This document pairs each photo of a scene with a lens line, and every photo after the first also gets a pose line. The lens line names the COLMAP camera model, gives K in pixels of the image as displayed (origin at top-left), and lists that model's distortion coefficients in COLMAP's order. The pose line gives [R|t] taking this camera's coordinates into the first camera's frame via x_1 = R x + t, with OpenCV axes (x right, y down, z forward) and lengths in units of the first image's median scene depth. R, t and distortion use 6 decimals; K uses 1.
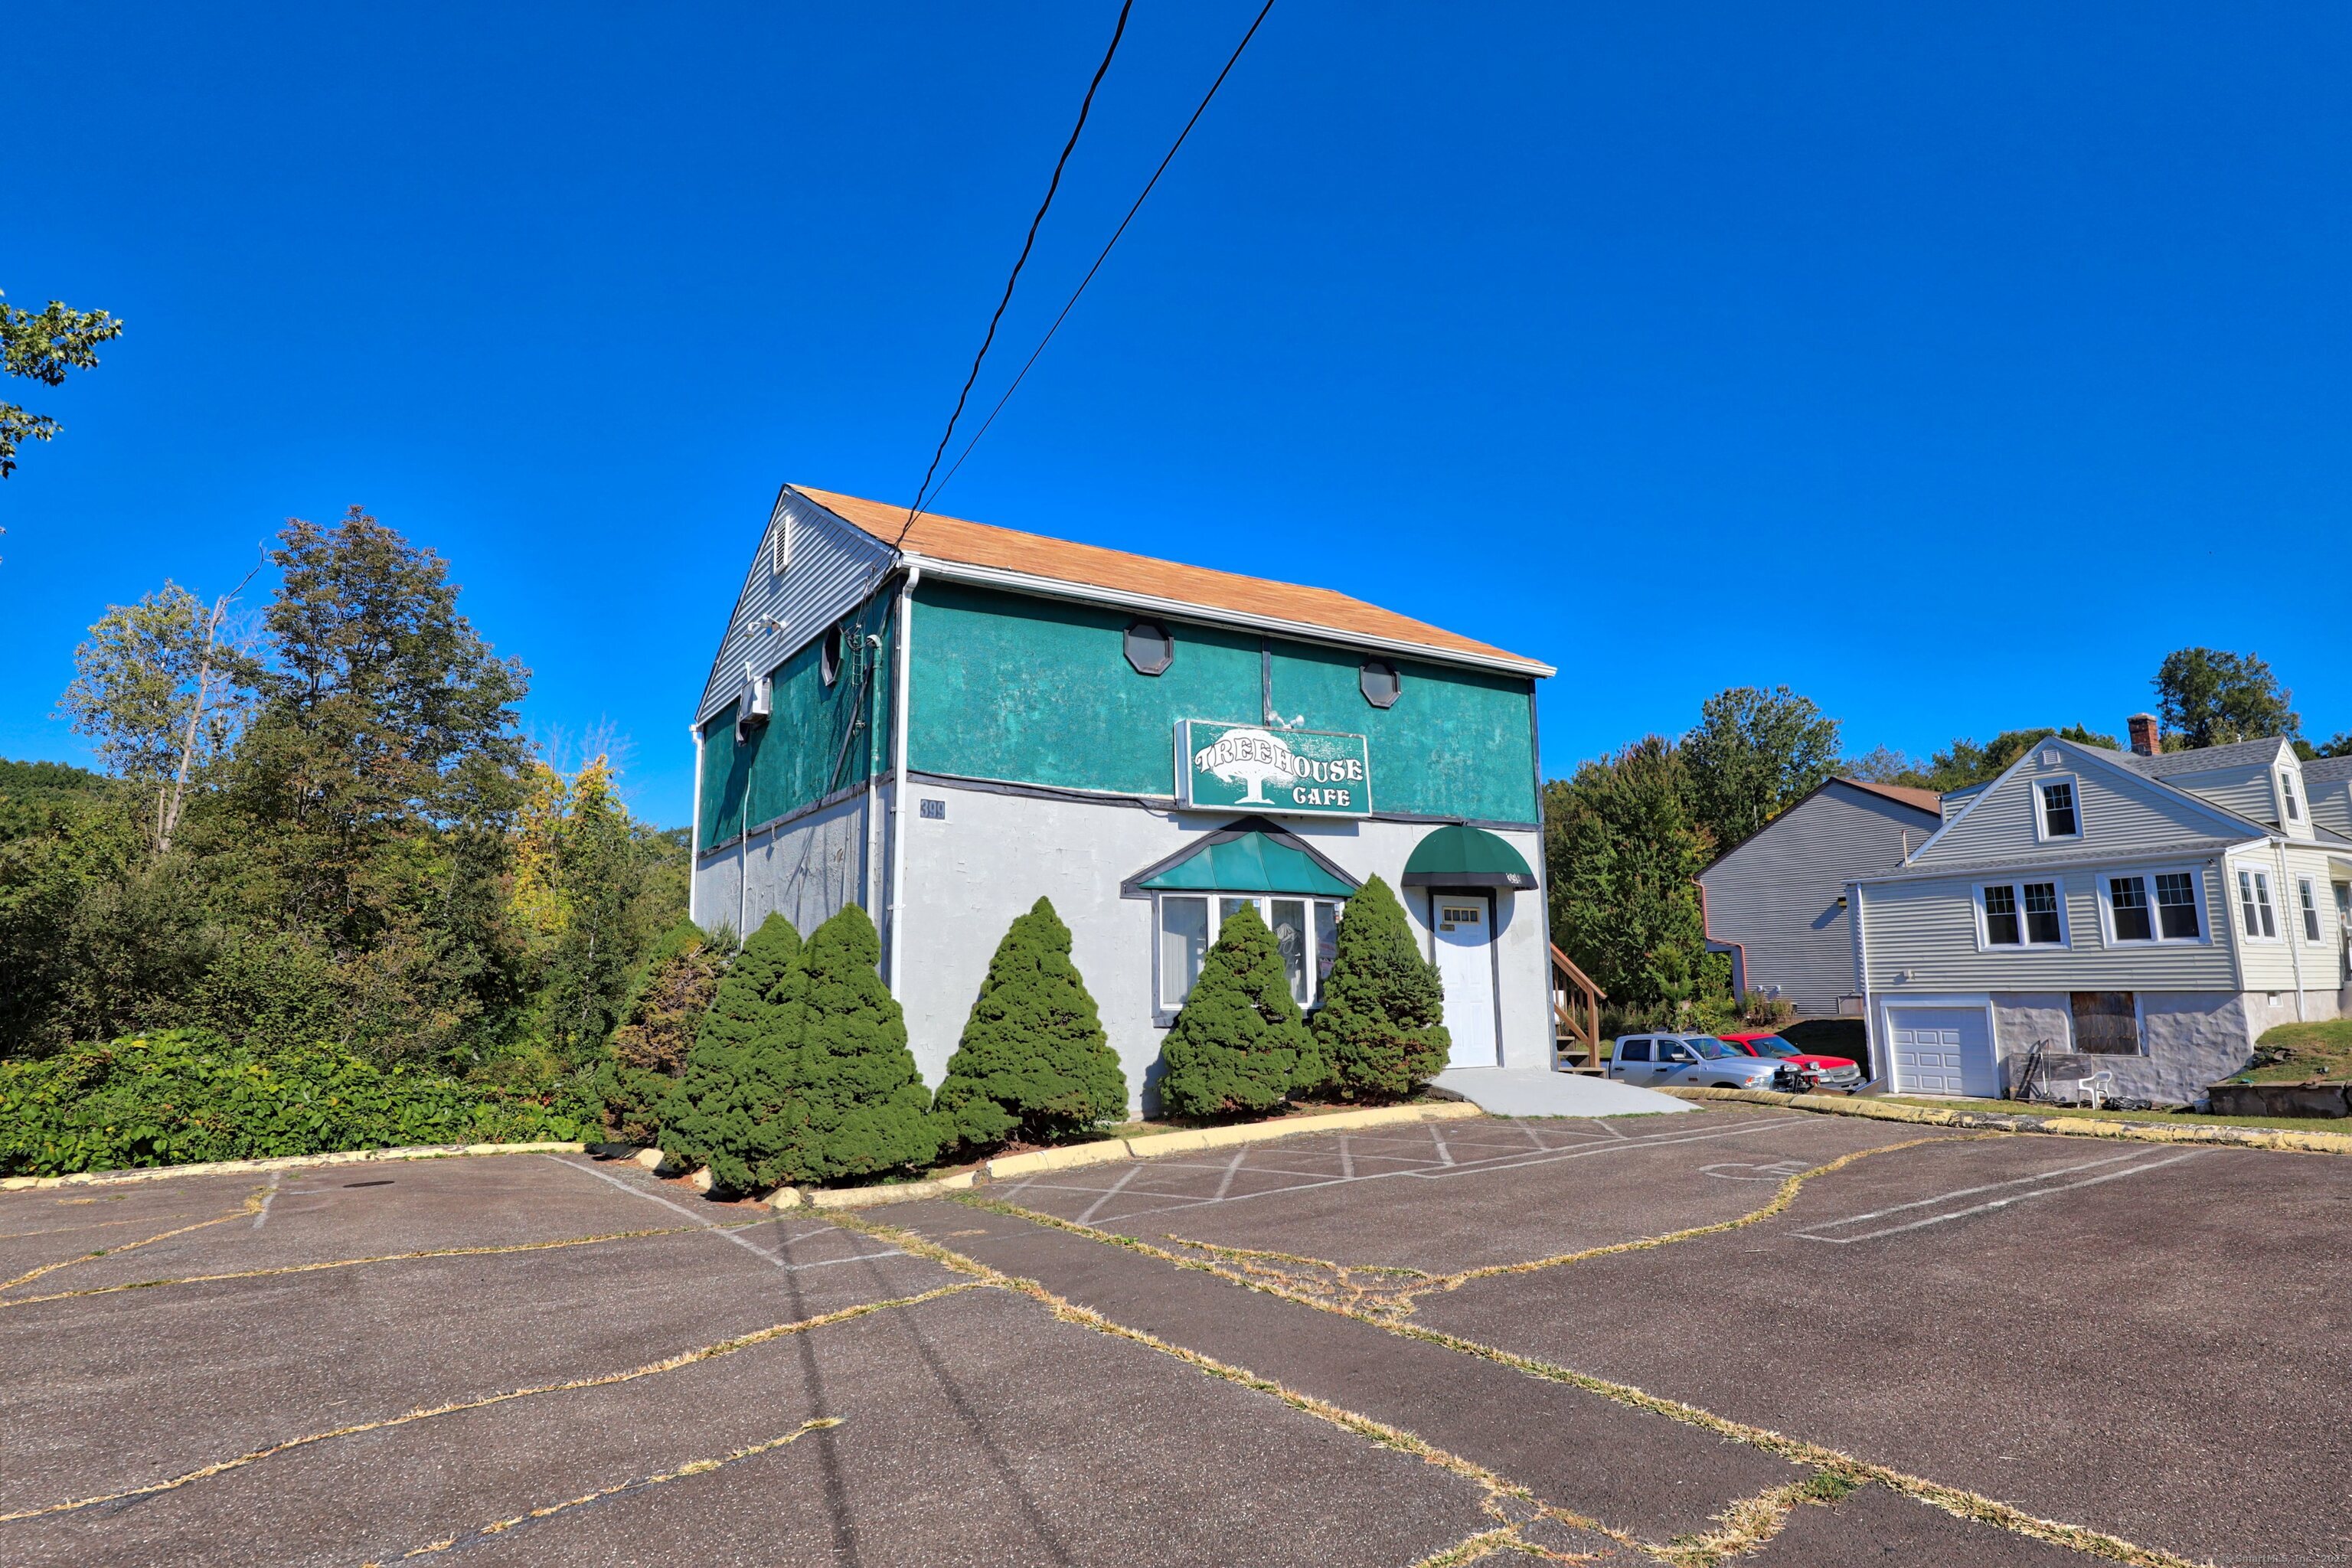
lens RADIAL K [[1302.0, 0, 1179.5], [0, 1302.0, 793.0], [0, 0, 1]] dist [-0.001077, -0.000153]
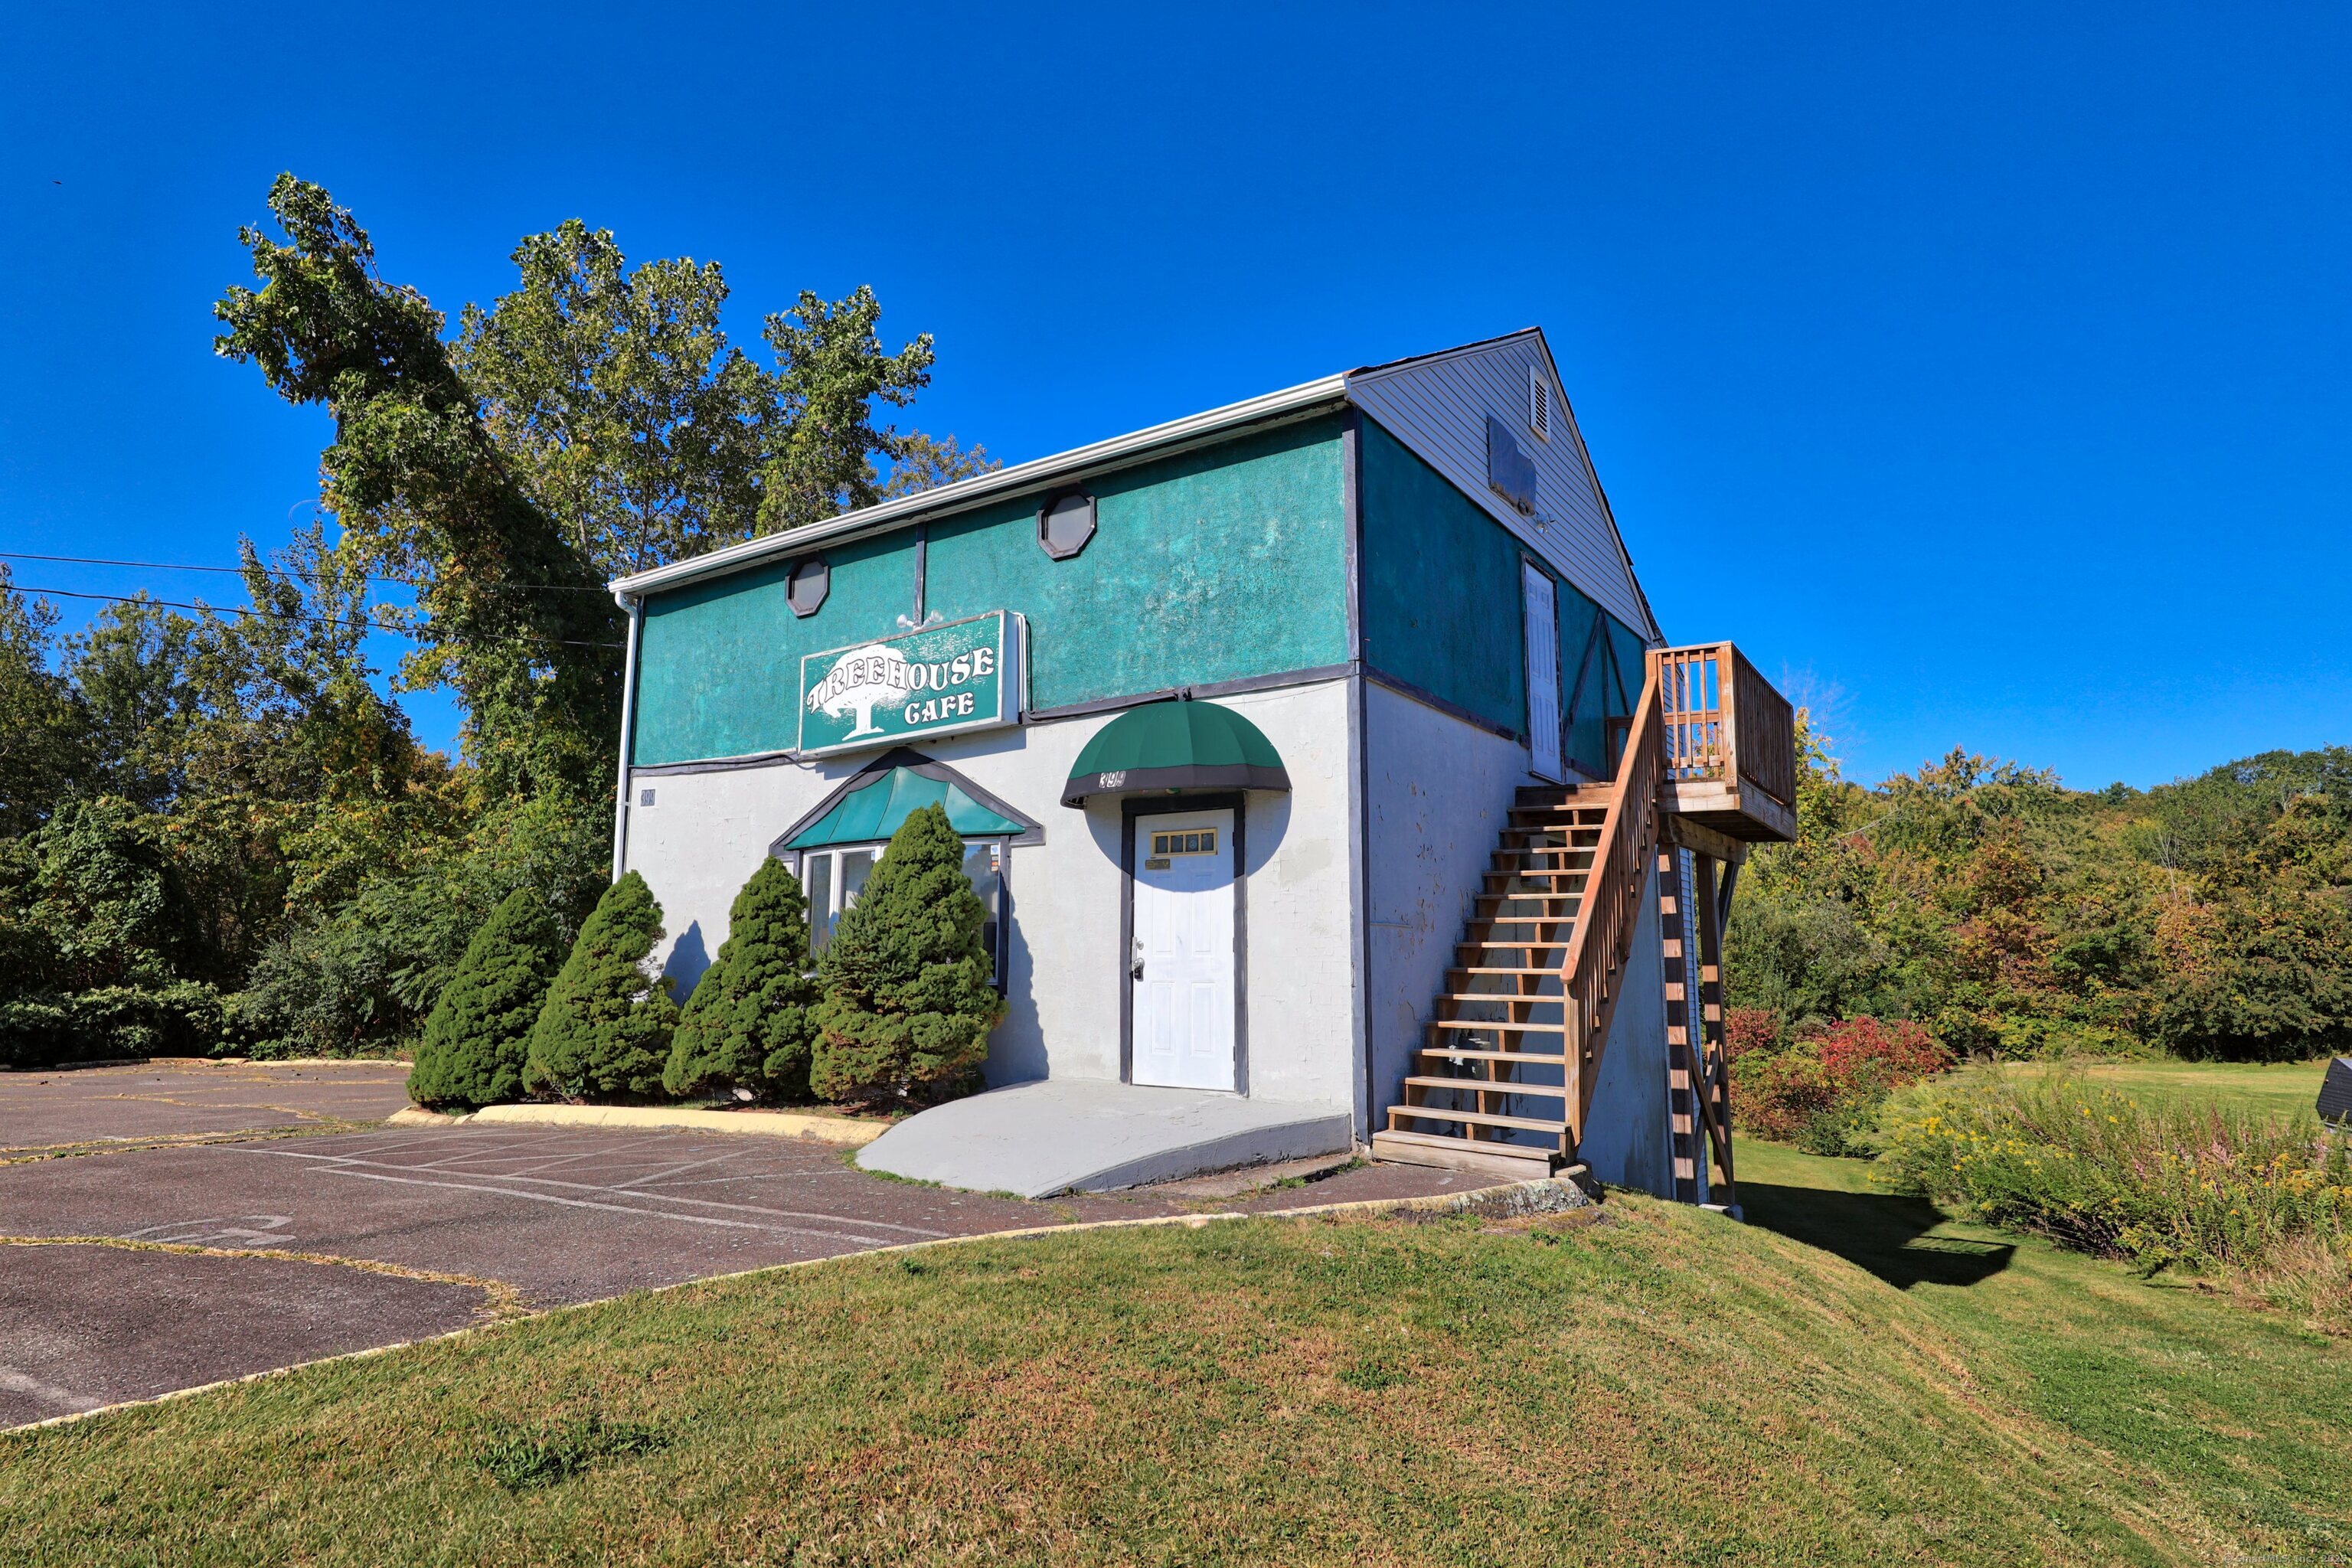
lens RADIAL K [[1302.0, 0, 1179.5], [0, 1302.0, 793.0], [0, 0, 1]] dist [-0.001077, -0.000153]
pose [[0.394403, -0.112580, -0.912016, 0.867363], [0.133090, 0.989001, -0.064528, 0.121357], [0.909249, -0.095930, 0.405048, 0.824018]]
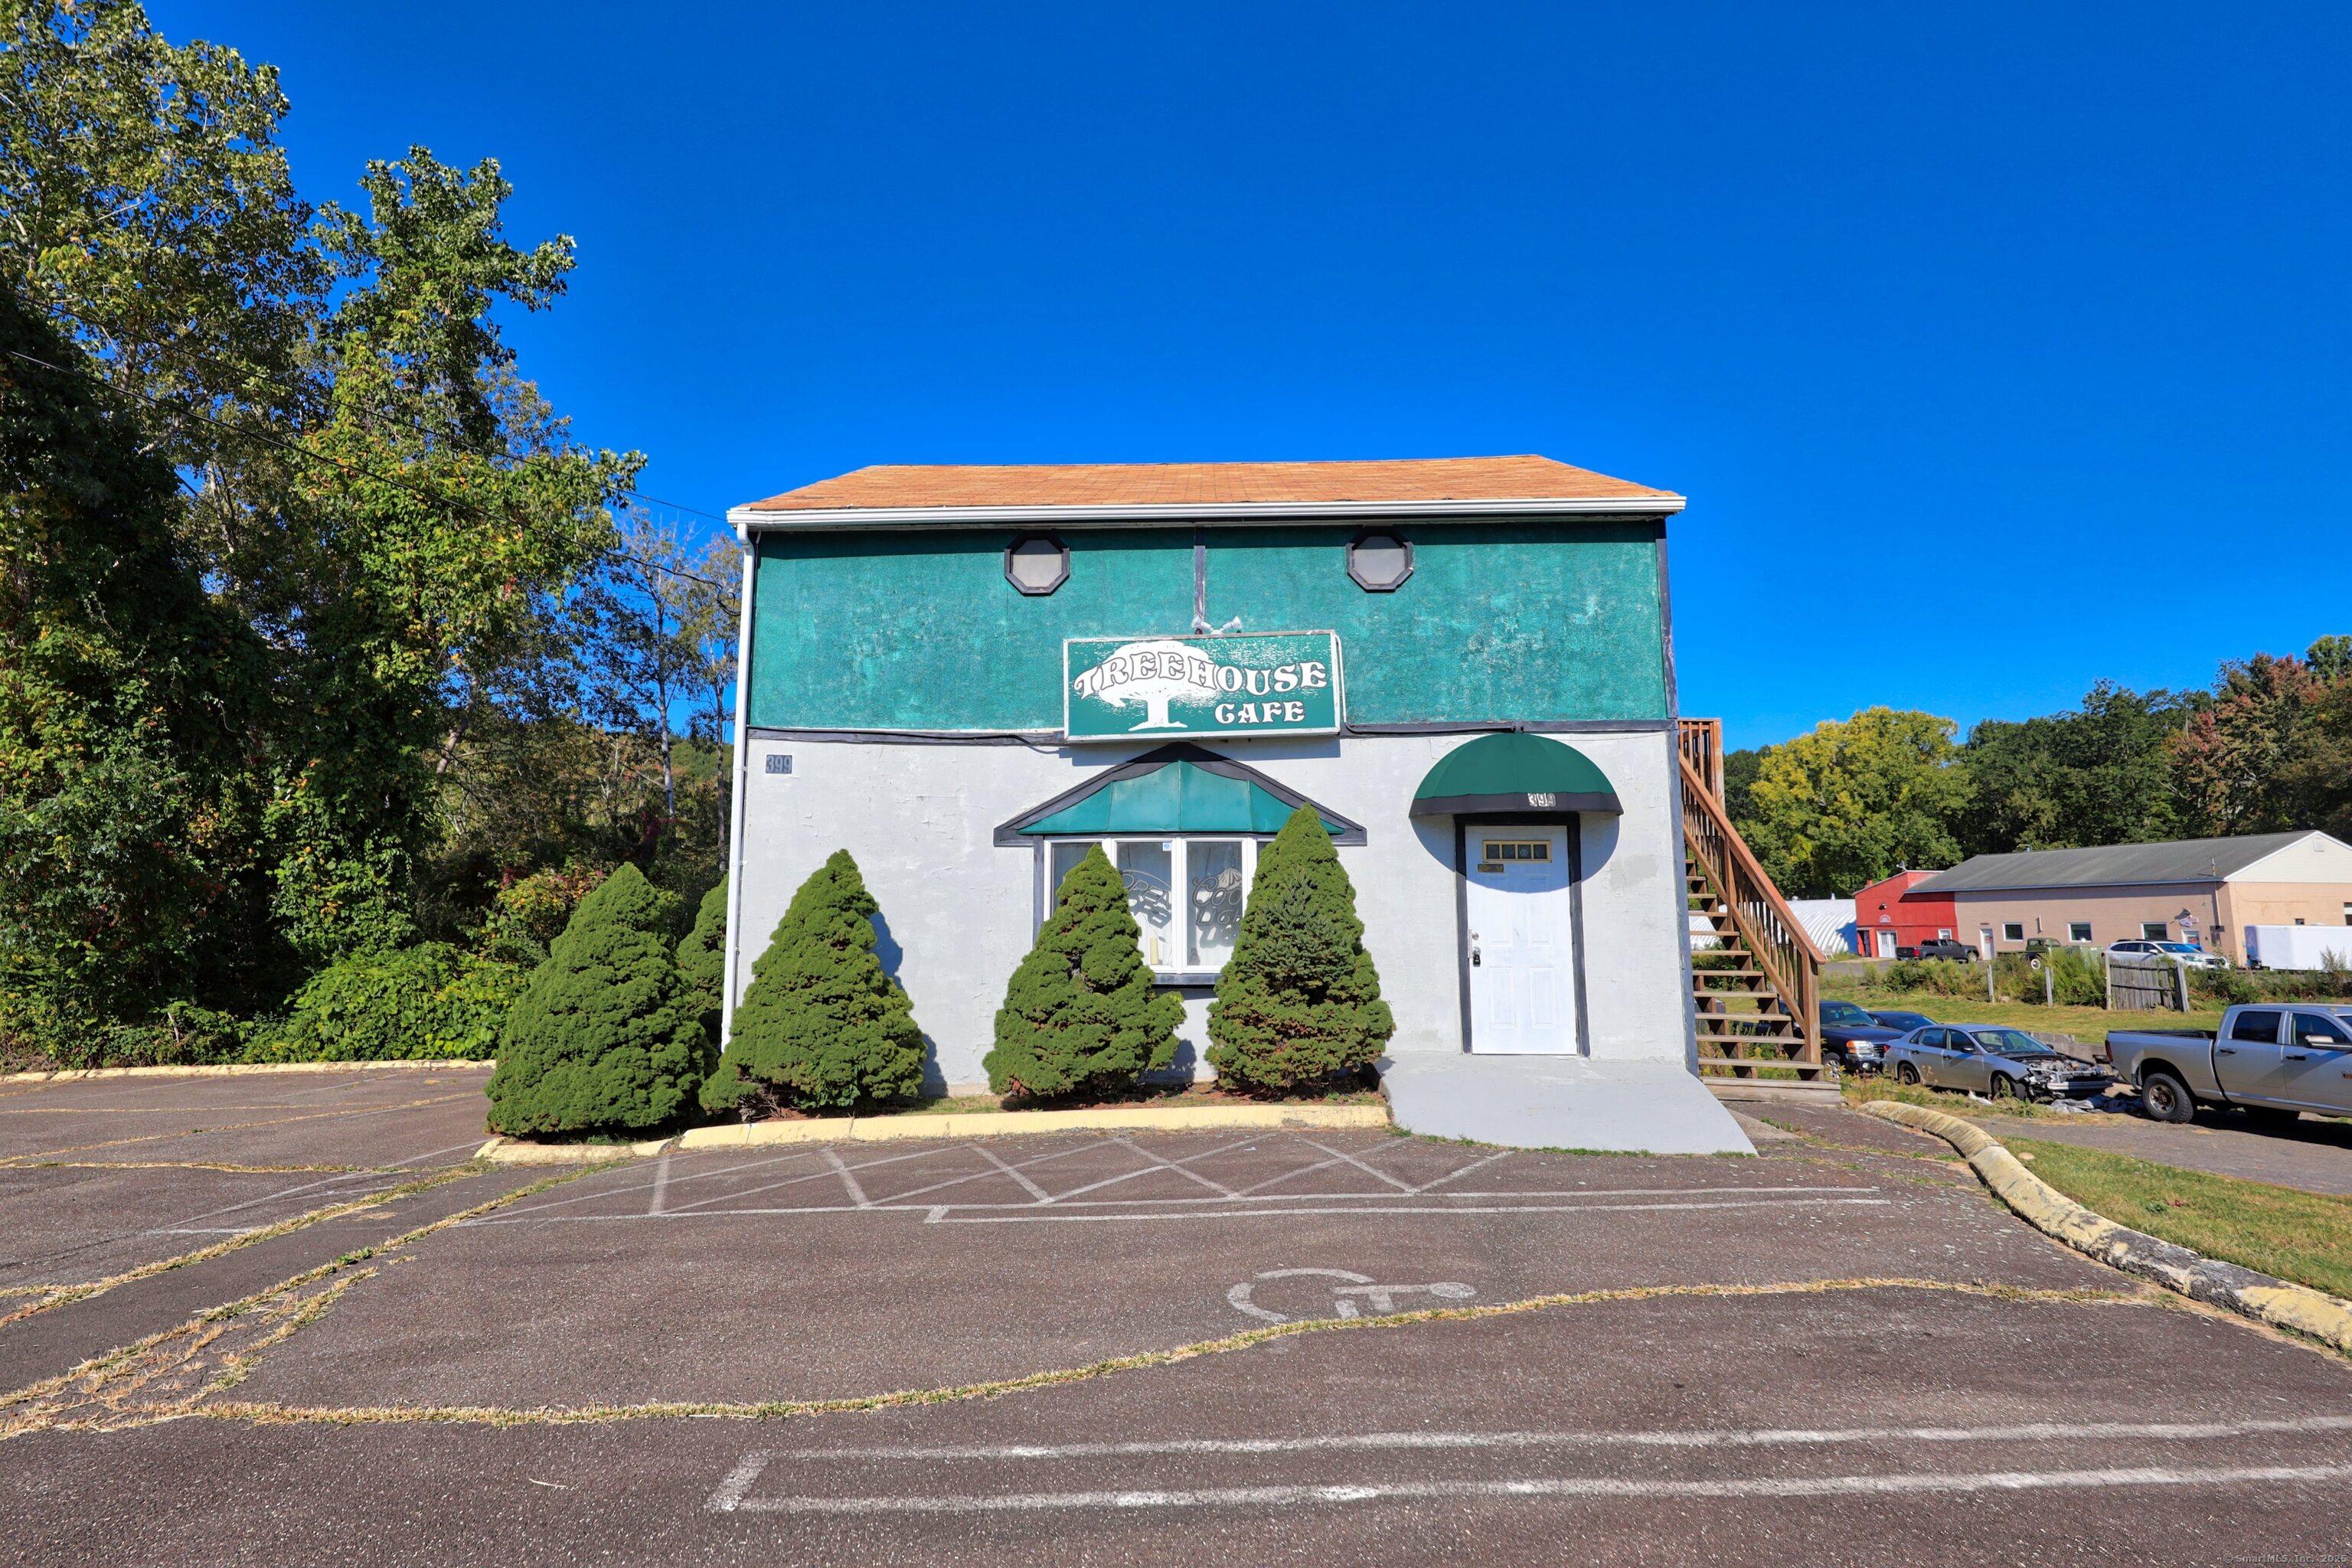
lens RADIAL K [[1158.7, 0, 1176.0], [0, 1158.7, 784.0], [0, 0, 1]] dist [-0.000248, -0.000680]
pose [[0.826258, -0.057795, -0.560319, 0.474817], [0.079049, 0.996776, 0.013752, 0.033614], [0.557717, -0.055655, 0.828163, 0.373414]]
